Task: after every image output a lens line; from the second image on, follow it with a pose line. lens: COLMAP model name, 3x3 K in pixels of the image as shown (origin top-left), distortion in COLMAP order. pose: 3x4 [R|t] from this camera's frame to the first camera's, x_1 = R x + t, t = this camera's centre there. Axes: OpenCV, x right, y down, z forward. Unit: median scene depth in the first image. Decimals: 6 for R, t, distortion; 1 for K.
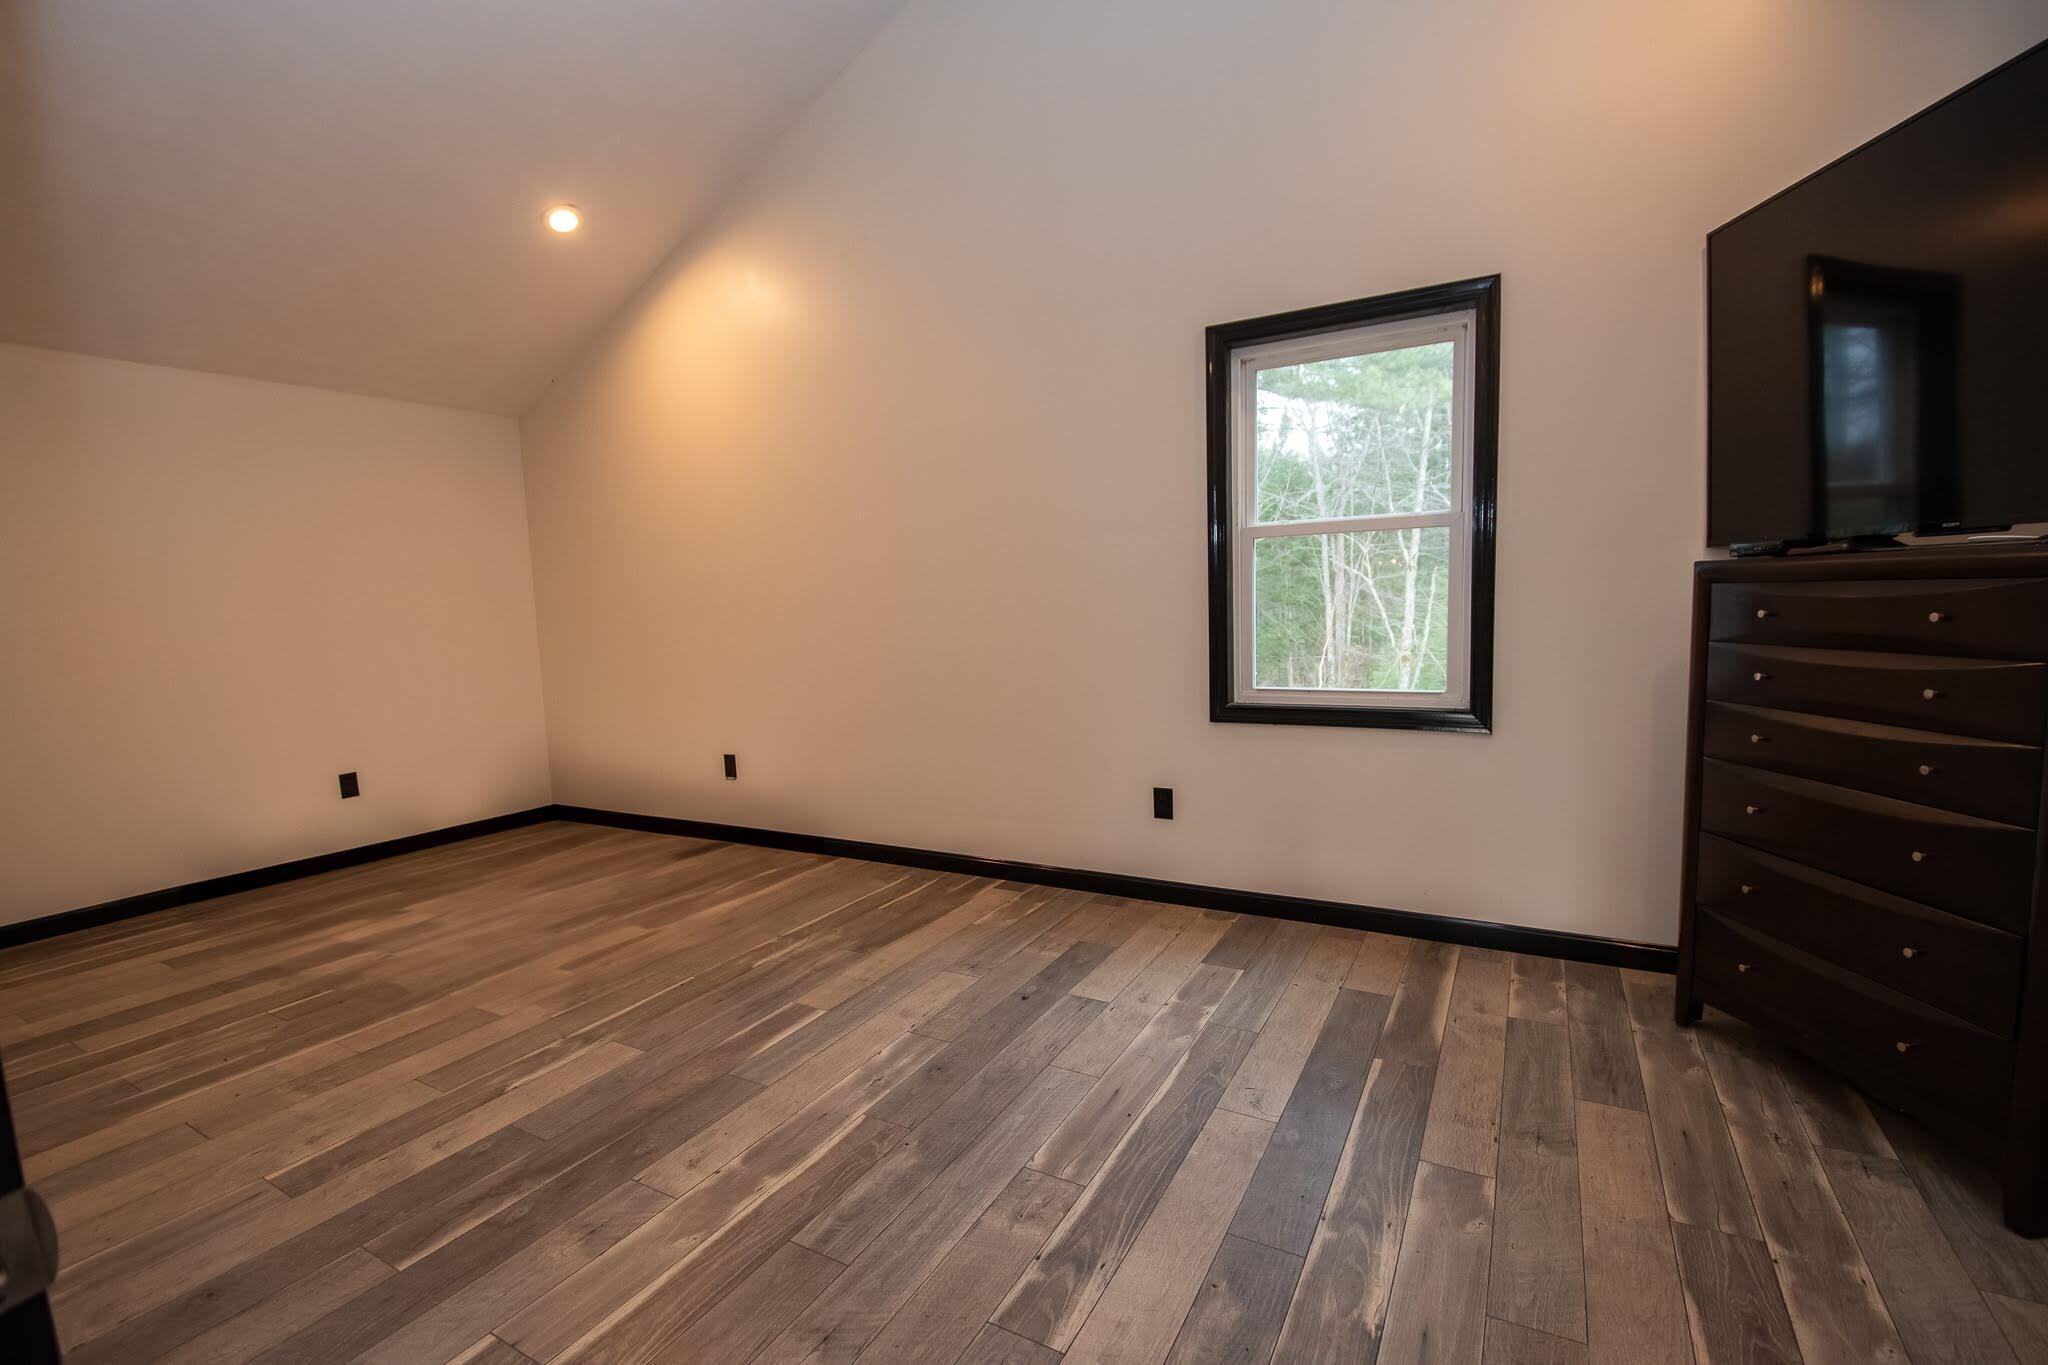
lens RADIAL K [[895.9, 0, 1033.3], [0, 895.9, 691.0], [0, 0, 1]] dist [0.017187, -0.023919]
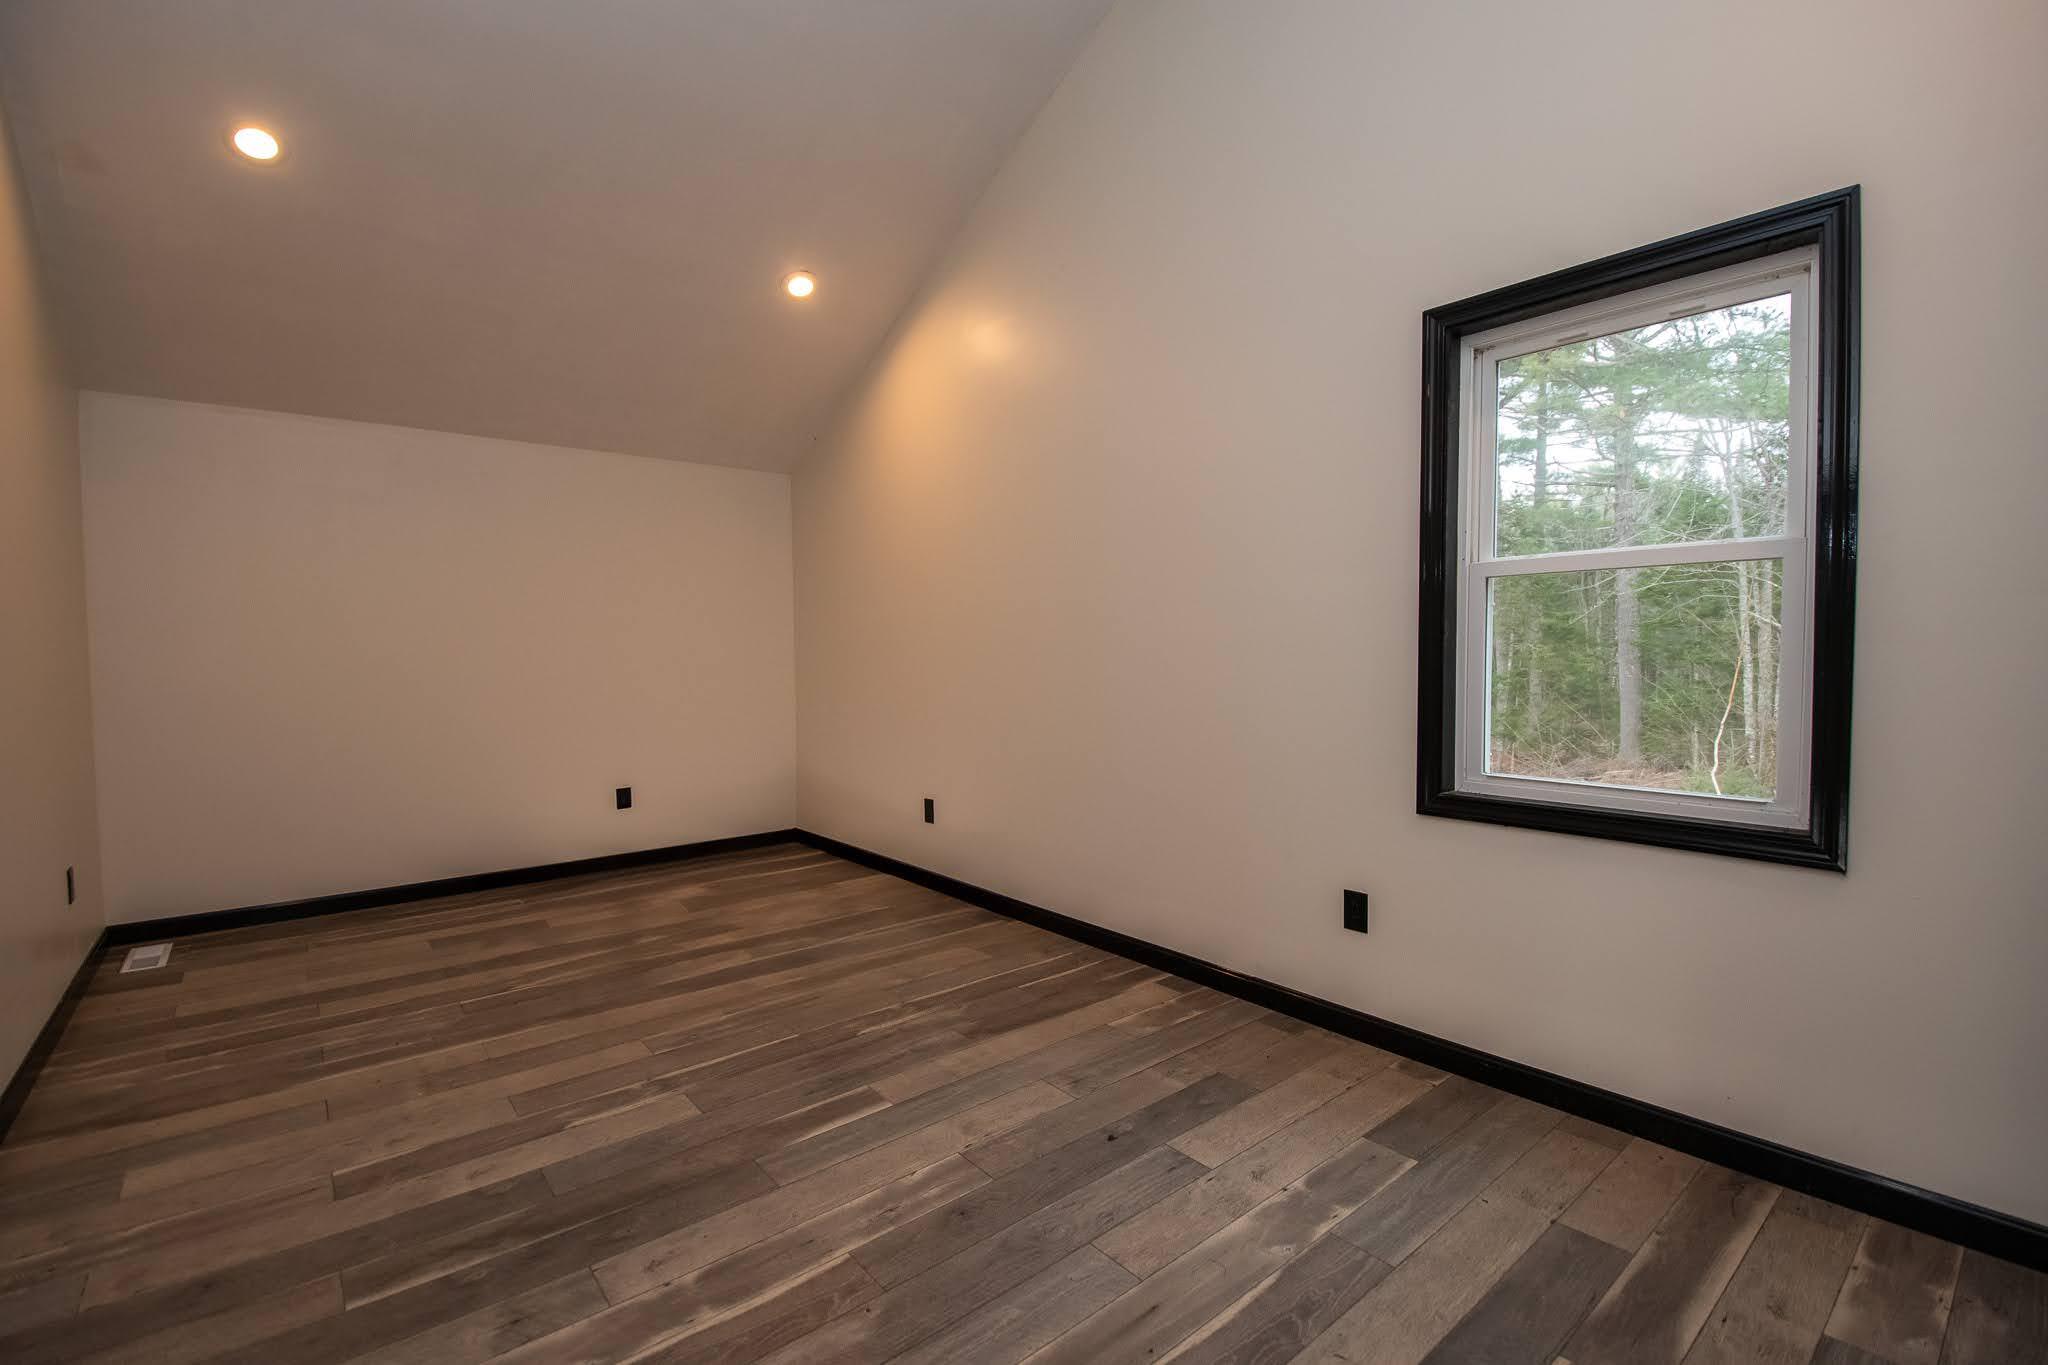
lens RADIAL K [[895.9, 0, 1033.3], [0, 895.9, 691.0], [0, 0, 1]] dist [0.017187, -0.023919]
pose [[0.932849, 0.040764, -0.357954, 0.212122], [-0.059236, 0.997410, -0.040787, -0.026169], [0.355365, 0.059252, 0.932848, 0.203416]]
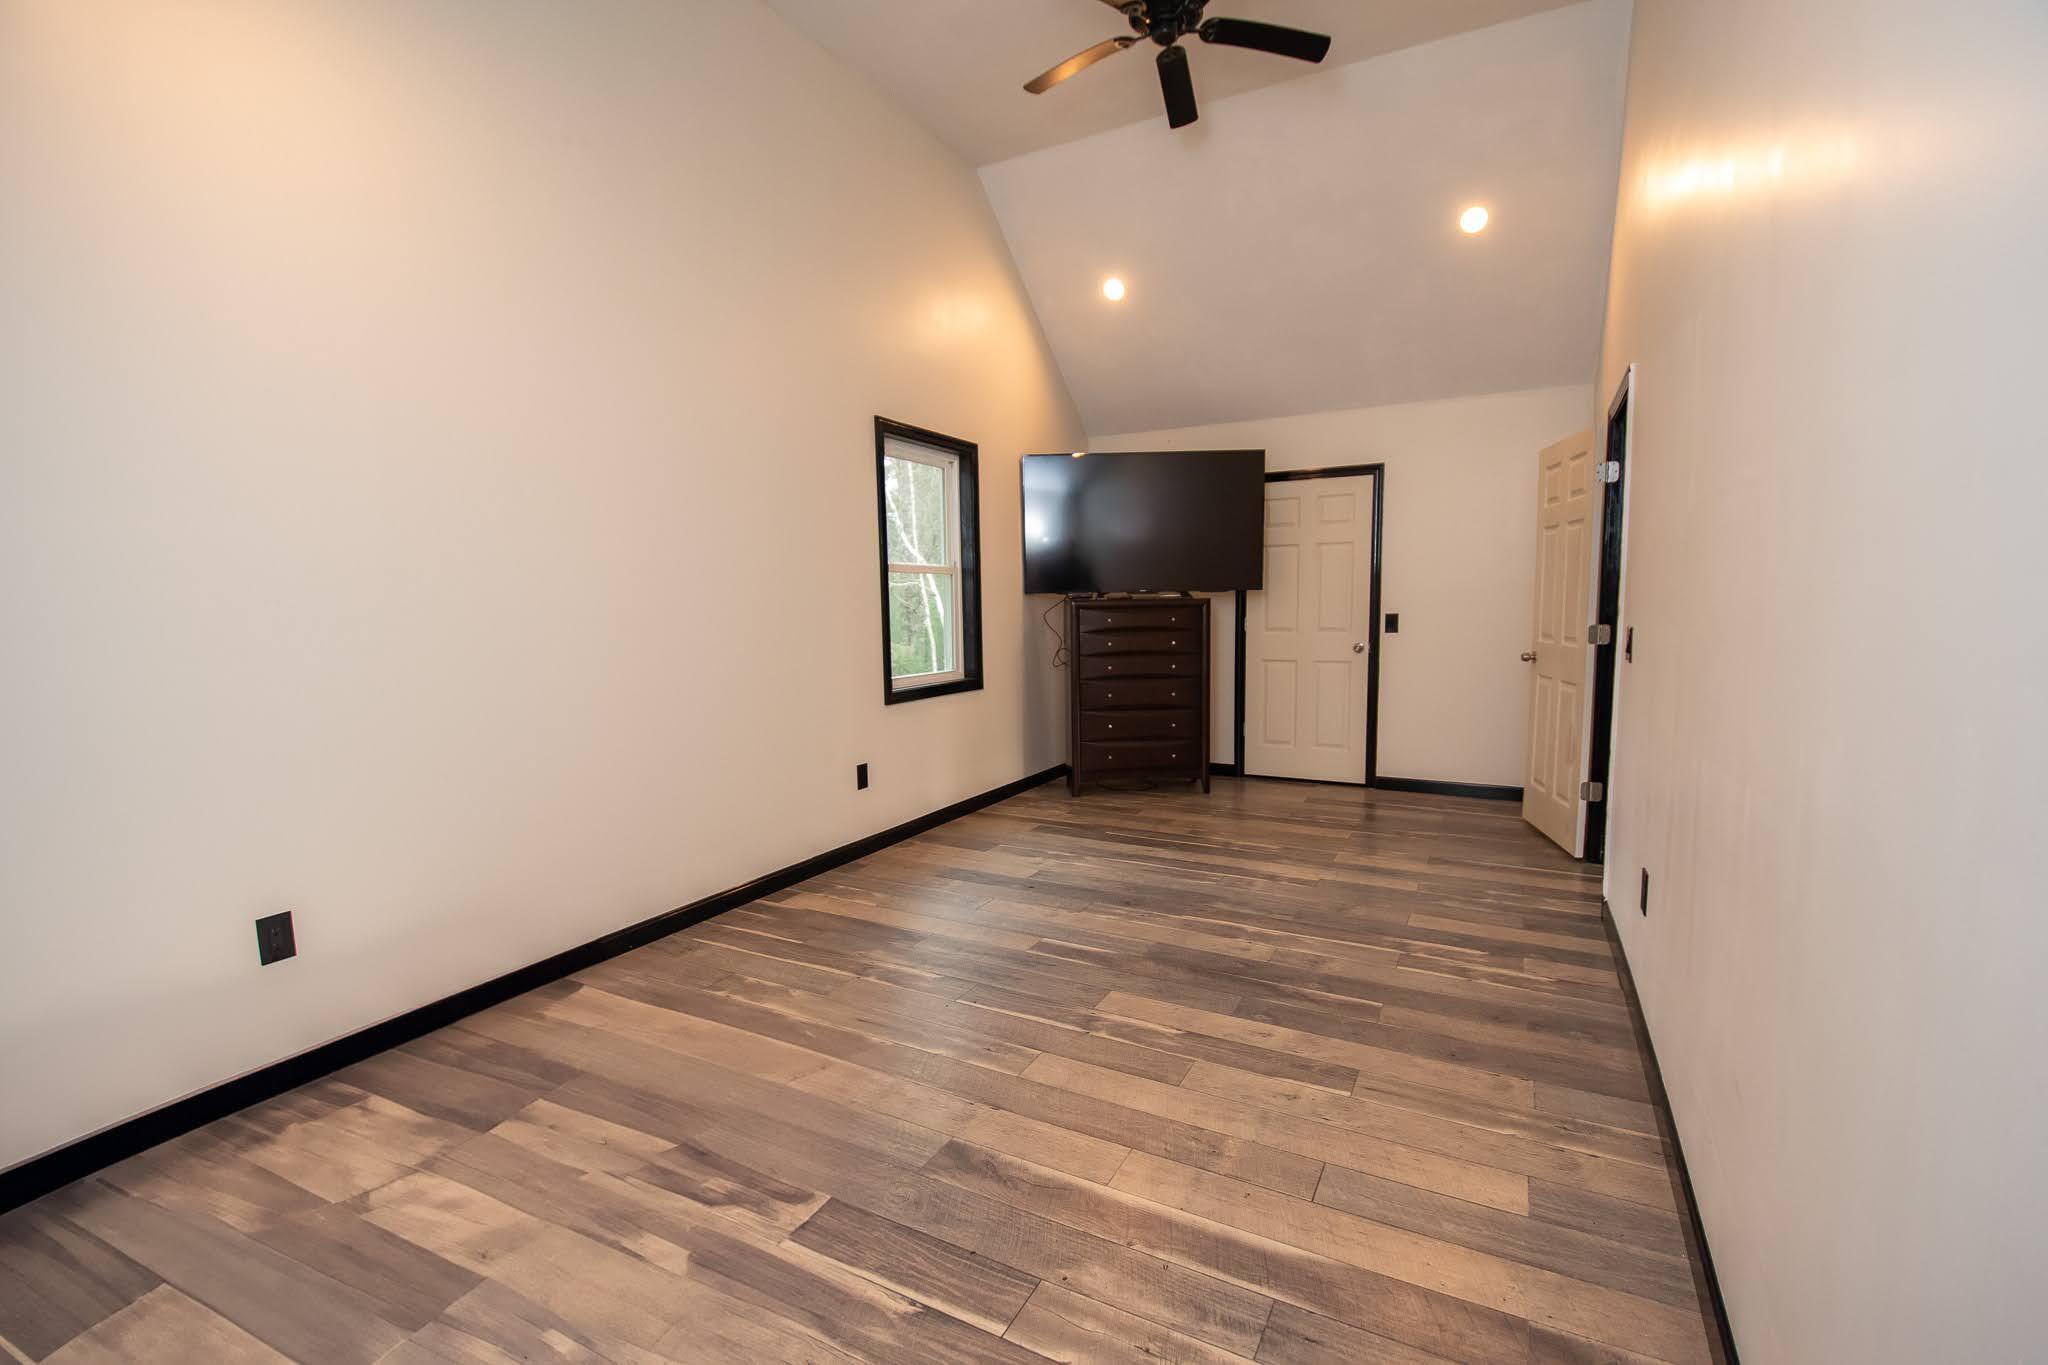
lens RADIAL K [[895.9, 0, 1033.3], [0, 895.9, 691.0], [0, 0, 1]] dist [0.017187, -0.023919]
pose [[-0.011451, -0.067478, 0.997655, -1.508890], [0.115999, 0.990895, 0.068352, -0.069977], [-0.993183, 0.116509, -0.003519, 1.027995]]
